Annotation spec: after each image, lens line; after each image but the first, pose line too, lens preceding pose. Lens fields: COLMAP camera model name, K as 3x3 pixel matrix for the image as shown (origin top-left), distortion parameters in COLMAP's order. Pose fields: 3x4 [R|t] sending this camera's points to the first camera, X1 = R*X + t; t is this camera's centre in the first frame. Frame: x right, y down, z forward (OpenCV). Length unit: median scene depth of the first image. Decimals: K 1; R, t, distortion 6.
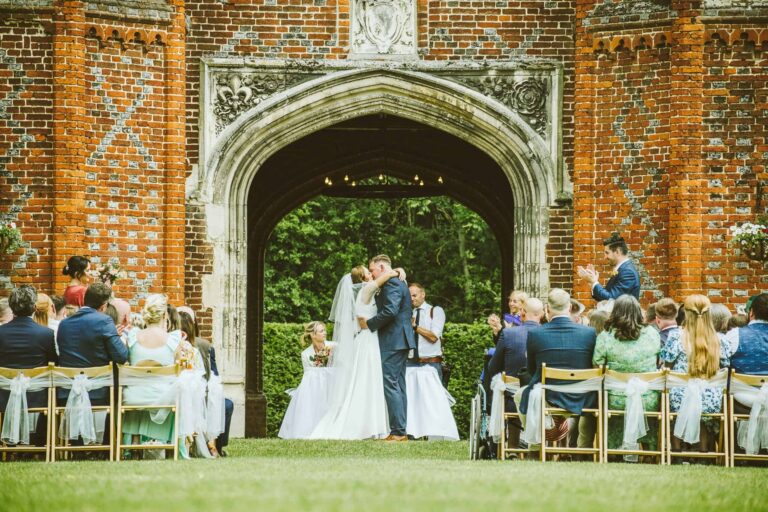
lens RADIAL K [[1405.8, 0, 383.5], [0, 1405.8, 312.0], [0, 0, 1]] dist [0.244826, -0.035856]
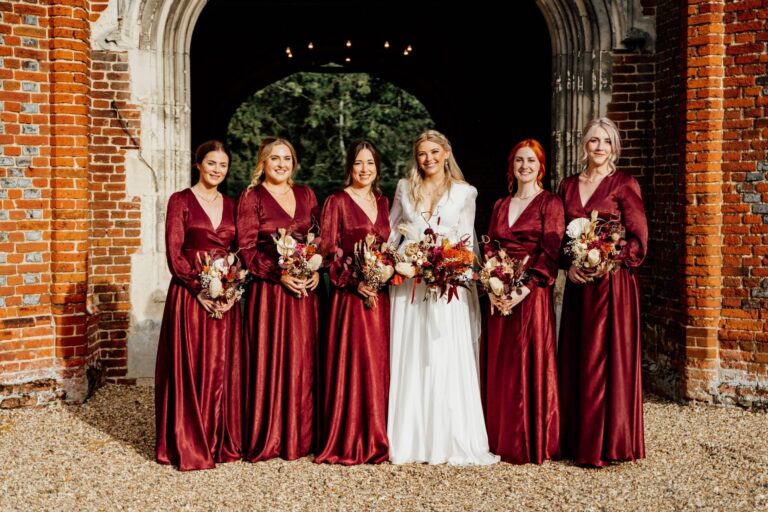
lens RADIAL K [[1378.8, 0, 339.1], [0, 1378.8, 257.2], [0, 0, 1]] dist [0.266259, -0.059228]
pose [[0.999986, -0.004587, -0.002664, -0.017950], [0.004714, 0.998749, 0.049785, -0.006407], [0.002433, -0.049797, 0.998756, 0.281527]]
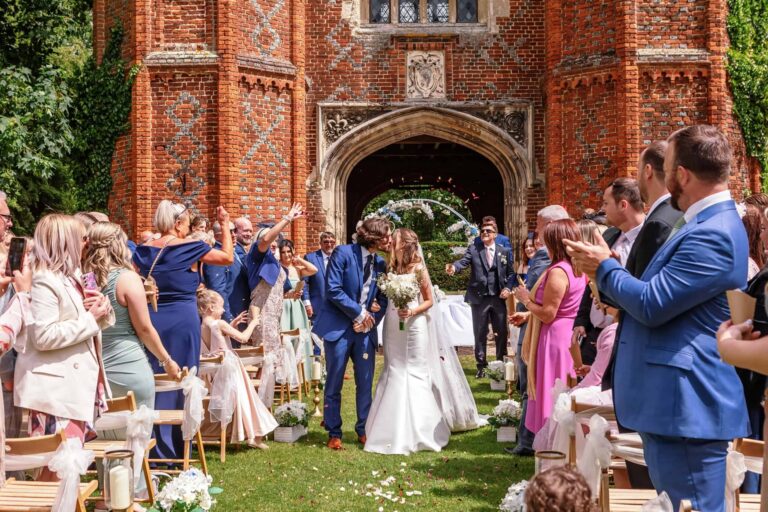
lens RADIAL K [[950.4, 0, 384.0], [0, 950.4, 256.0], [0, 0, 1]] dist [-0.000368, -0.010138]
pose [[0.998533, -0.013456, -0.052452, 0.006771], [0.013381, 0.999909, -0.001766, 0.004573], [0.052471, 0.001062, 0.998622, -0.116136]]
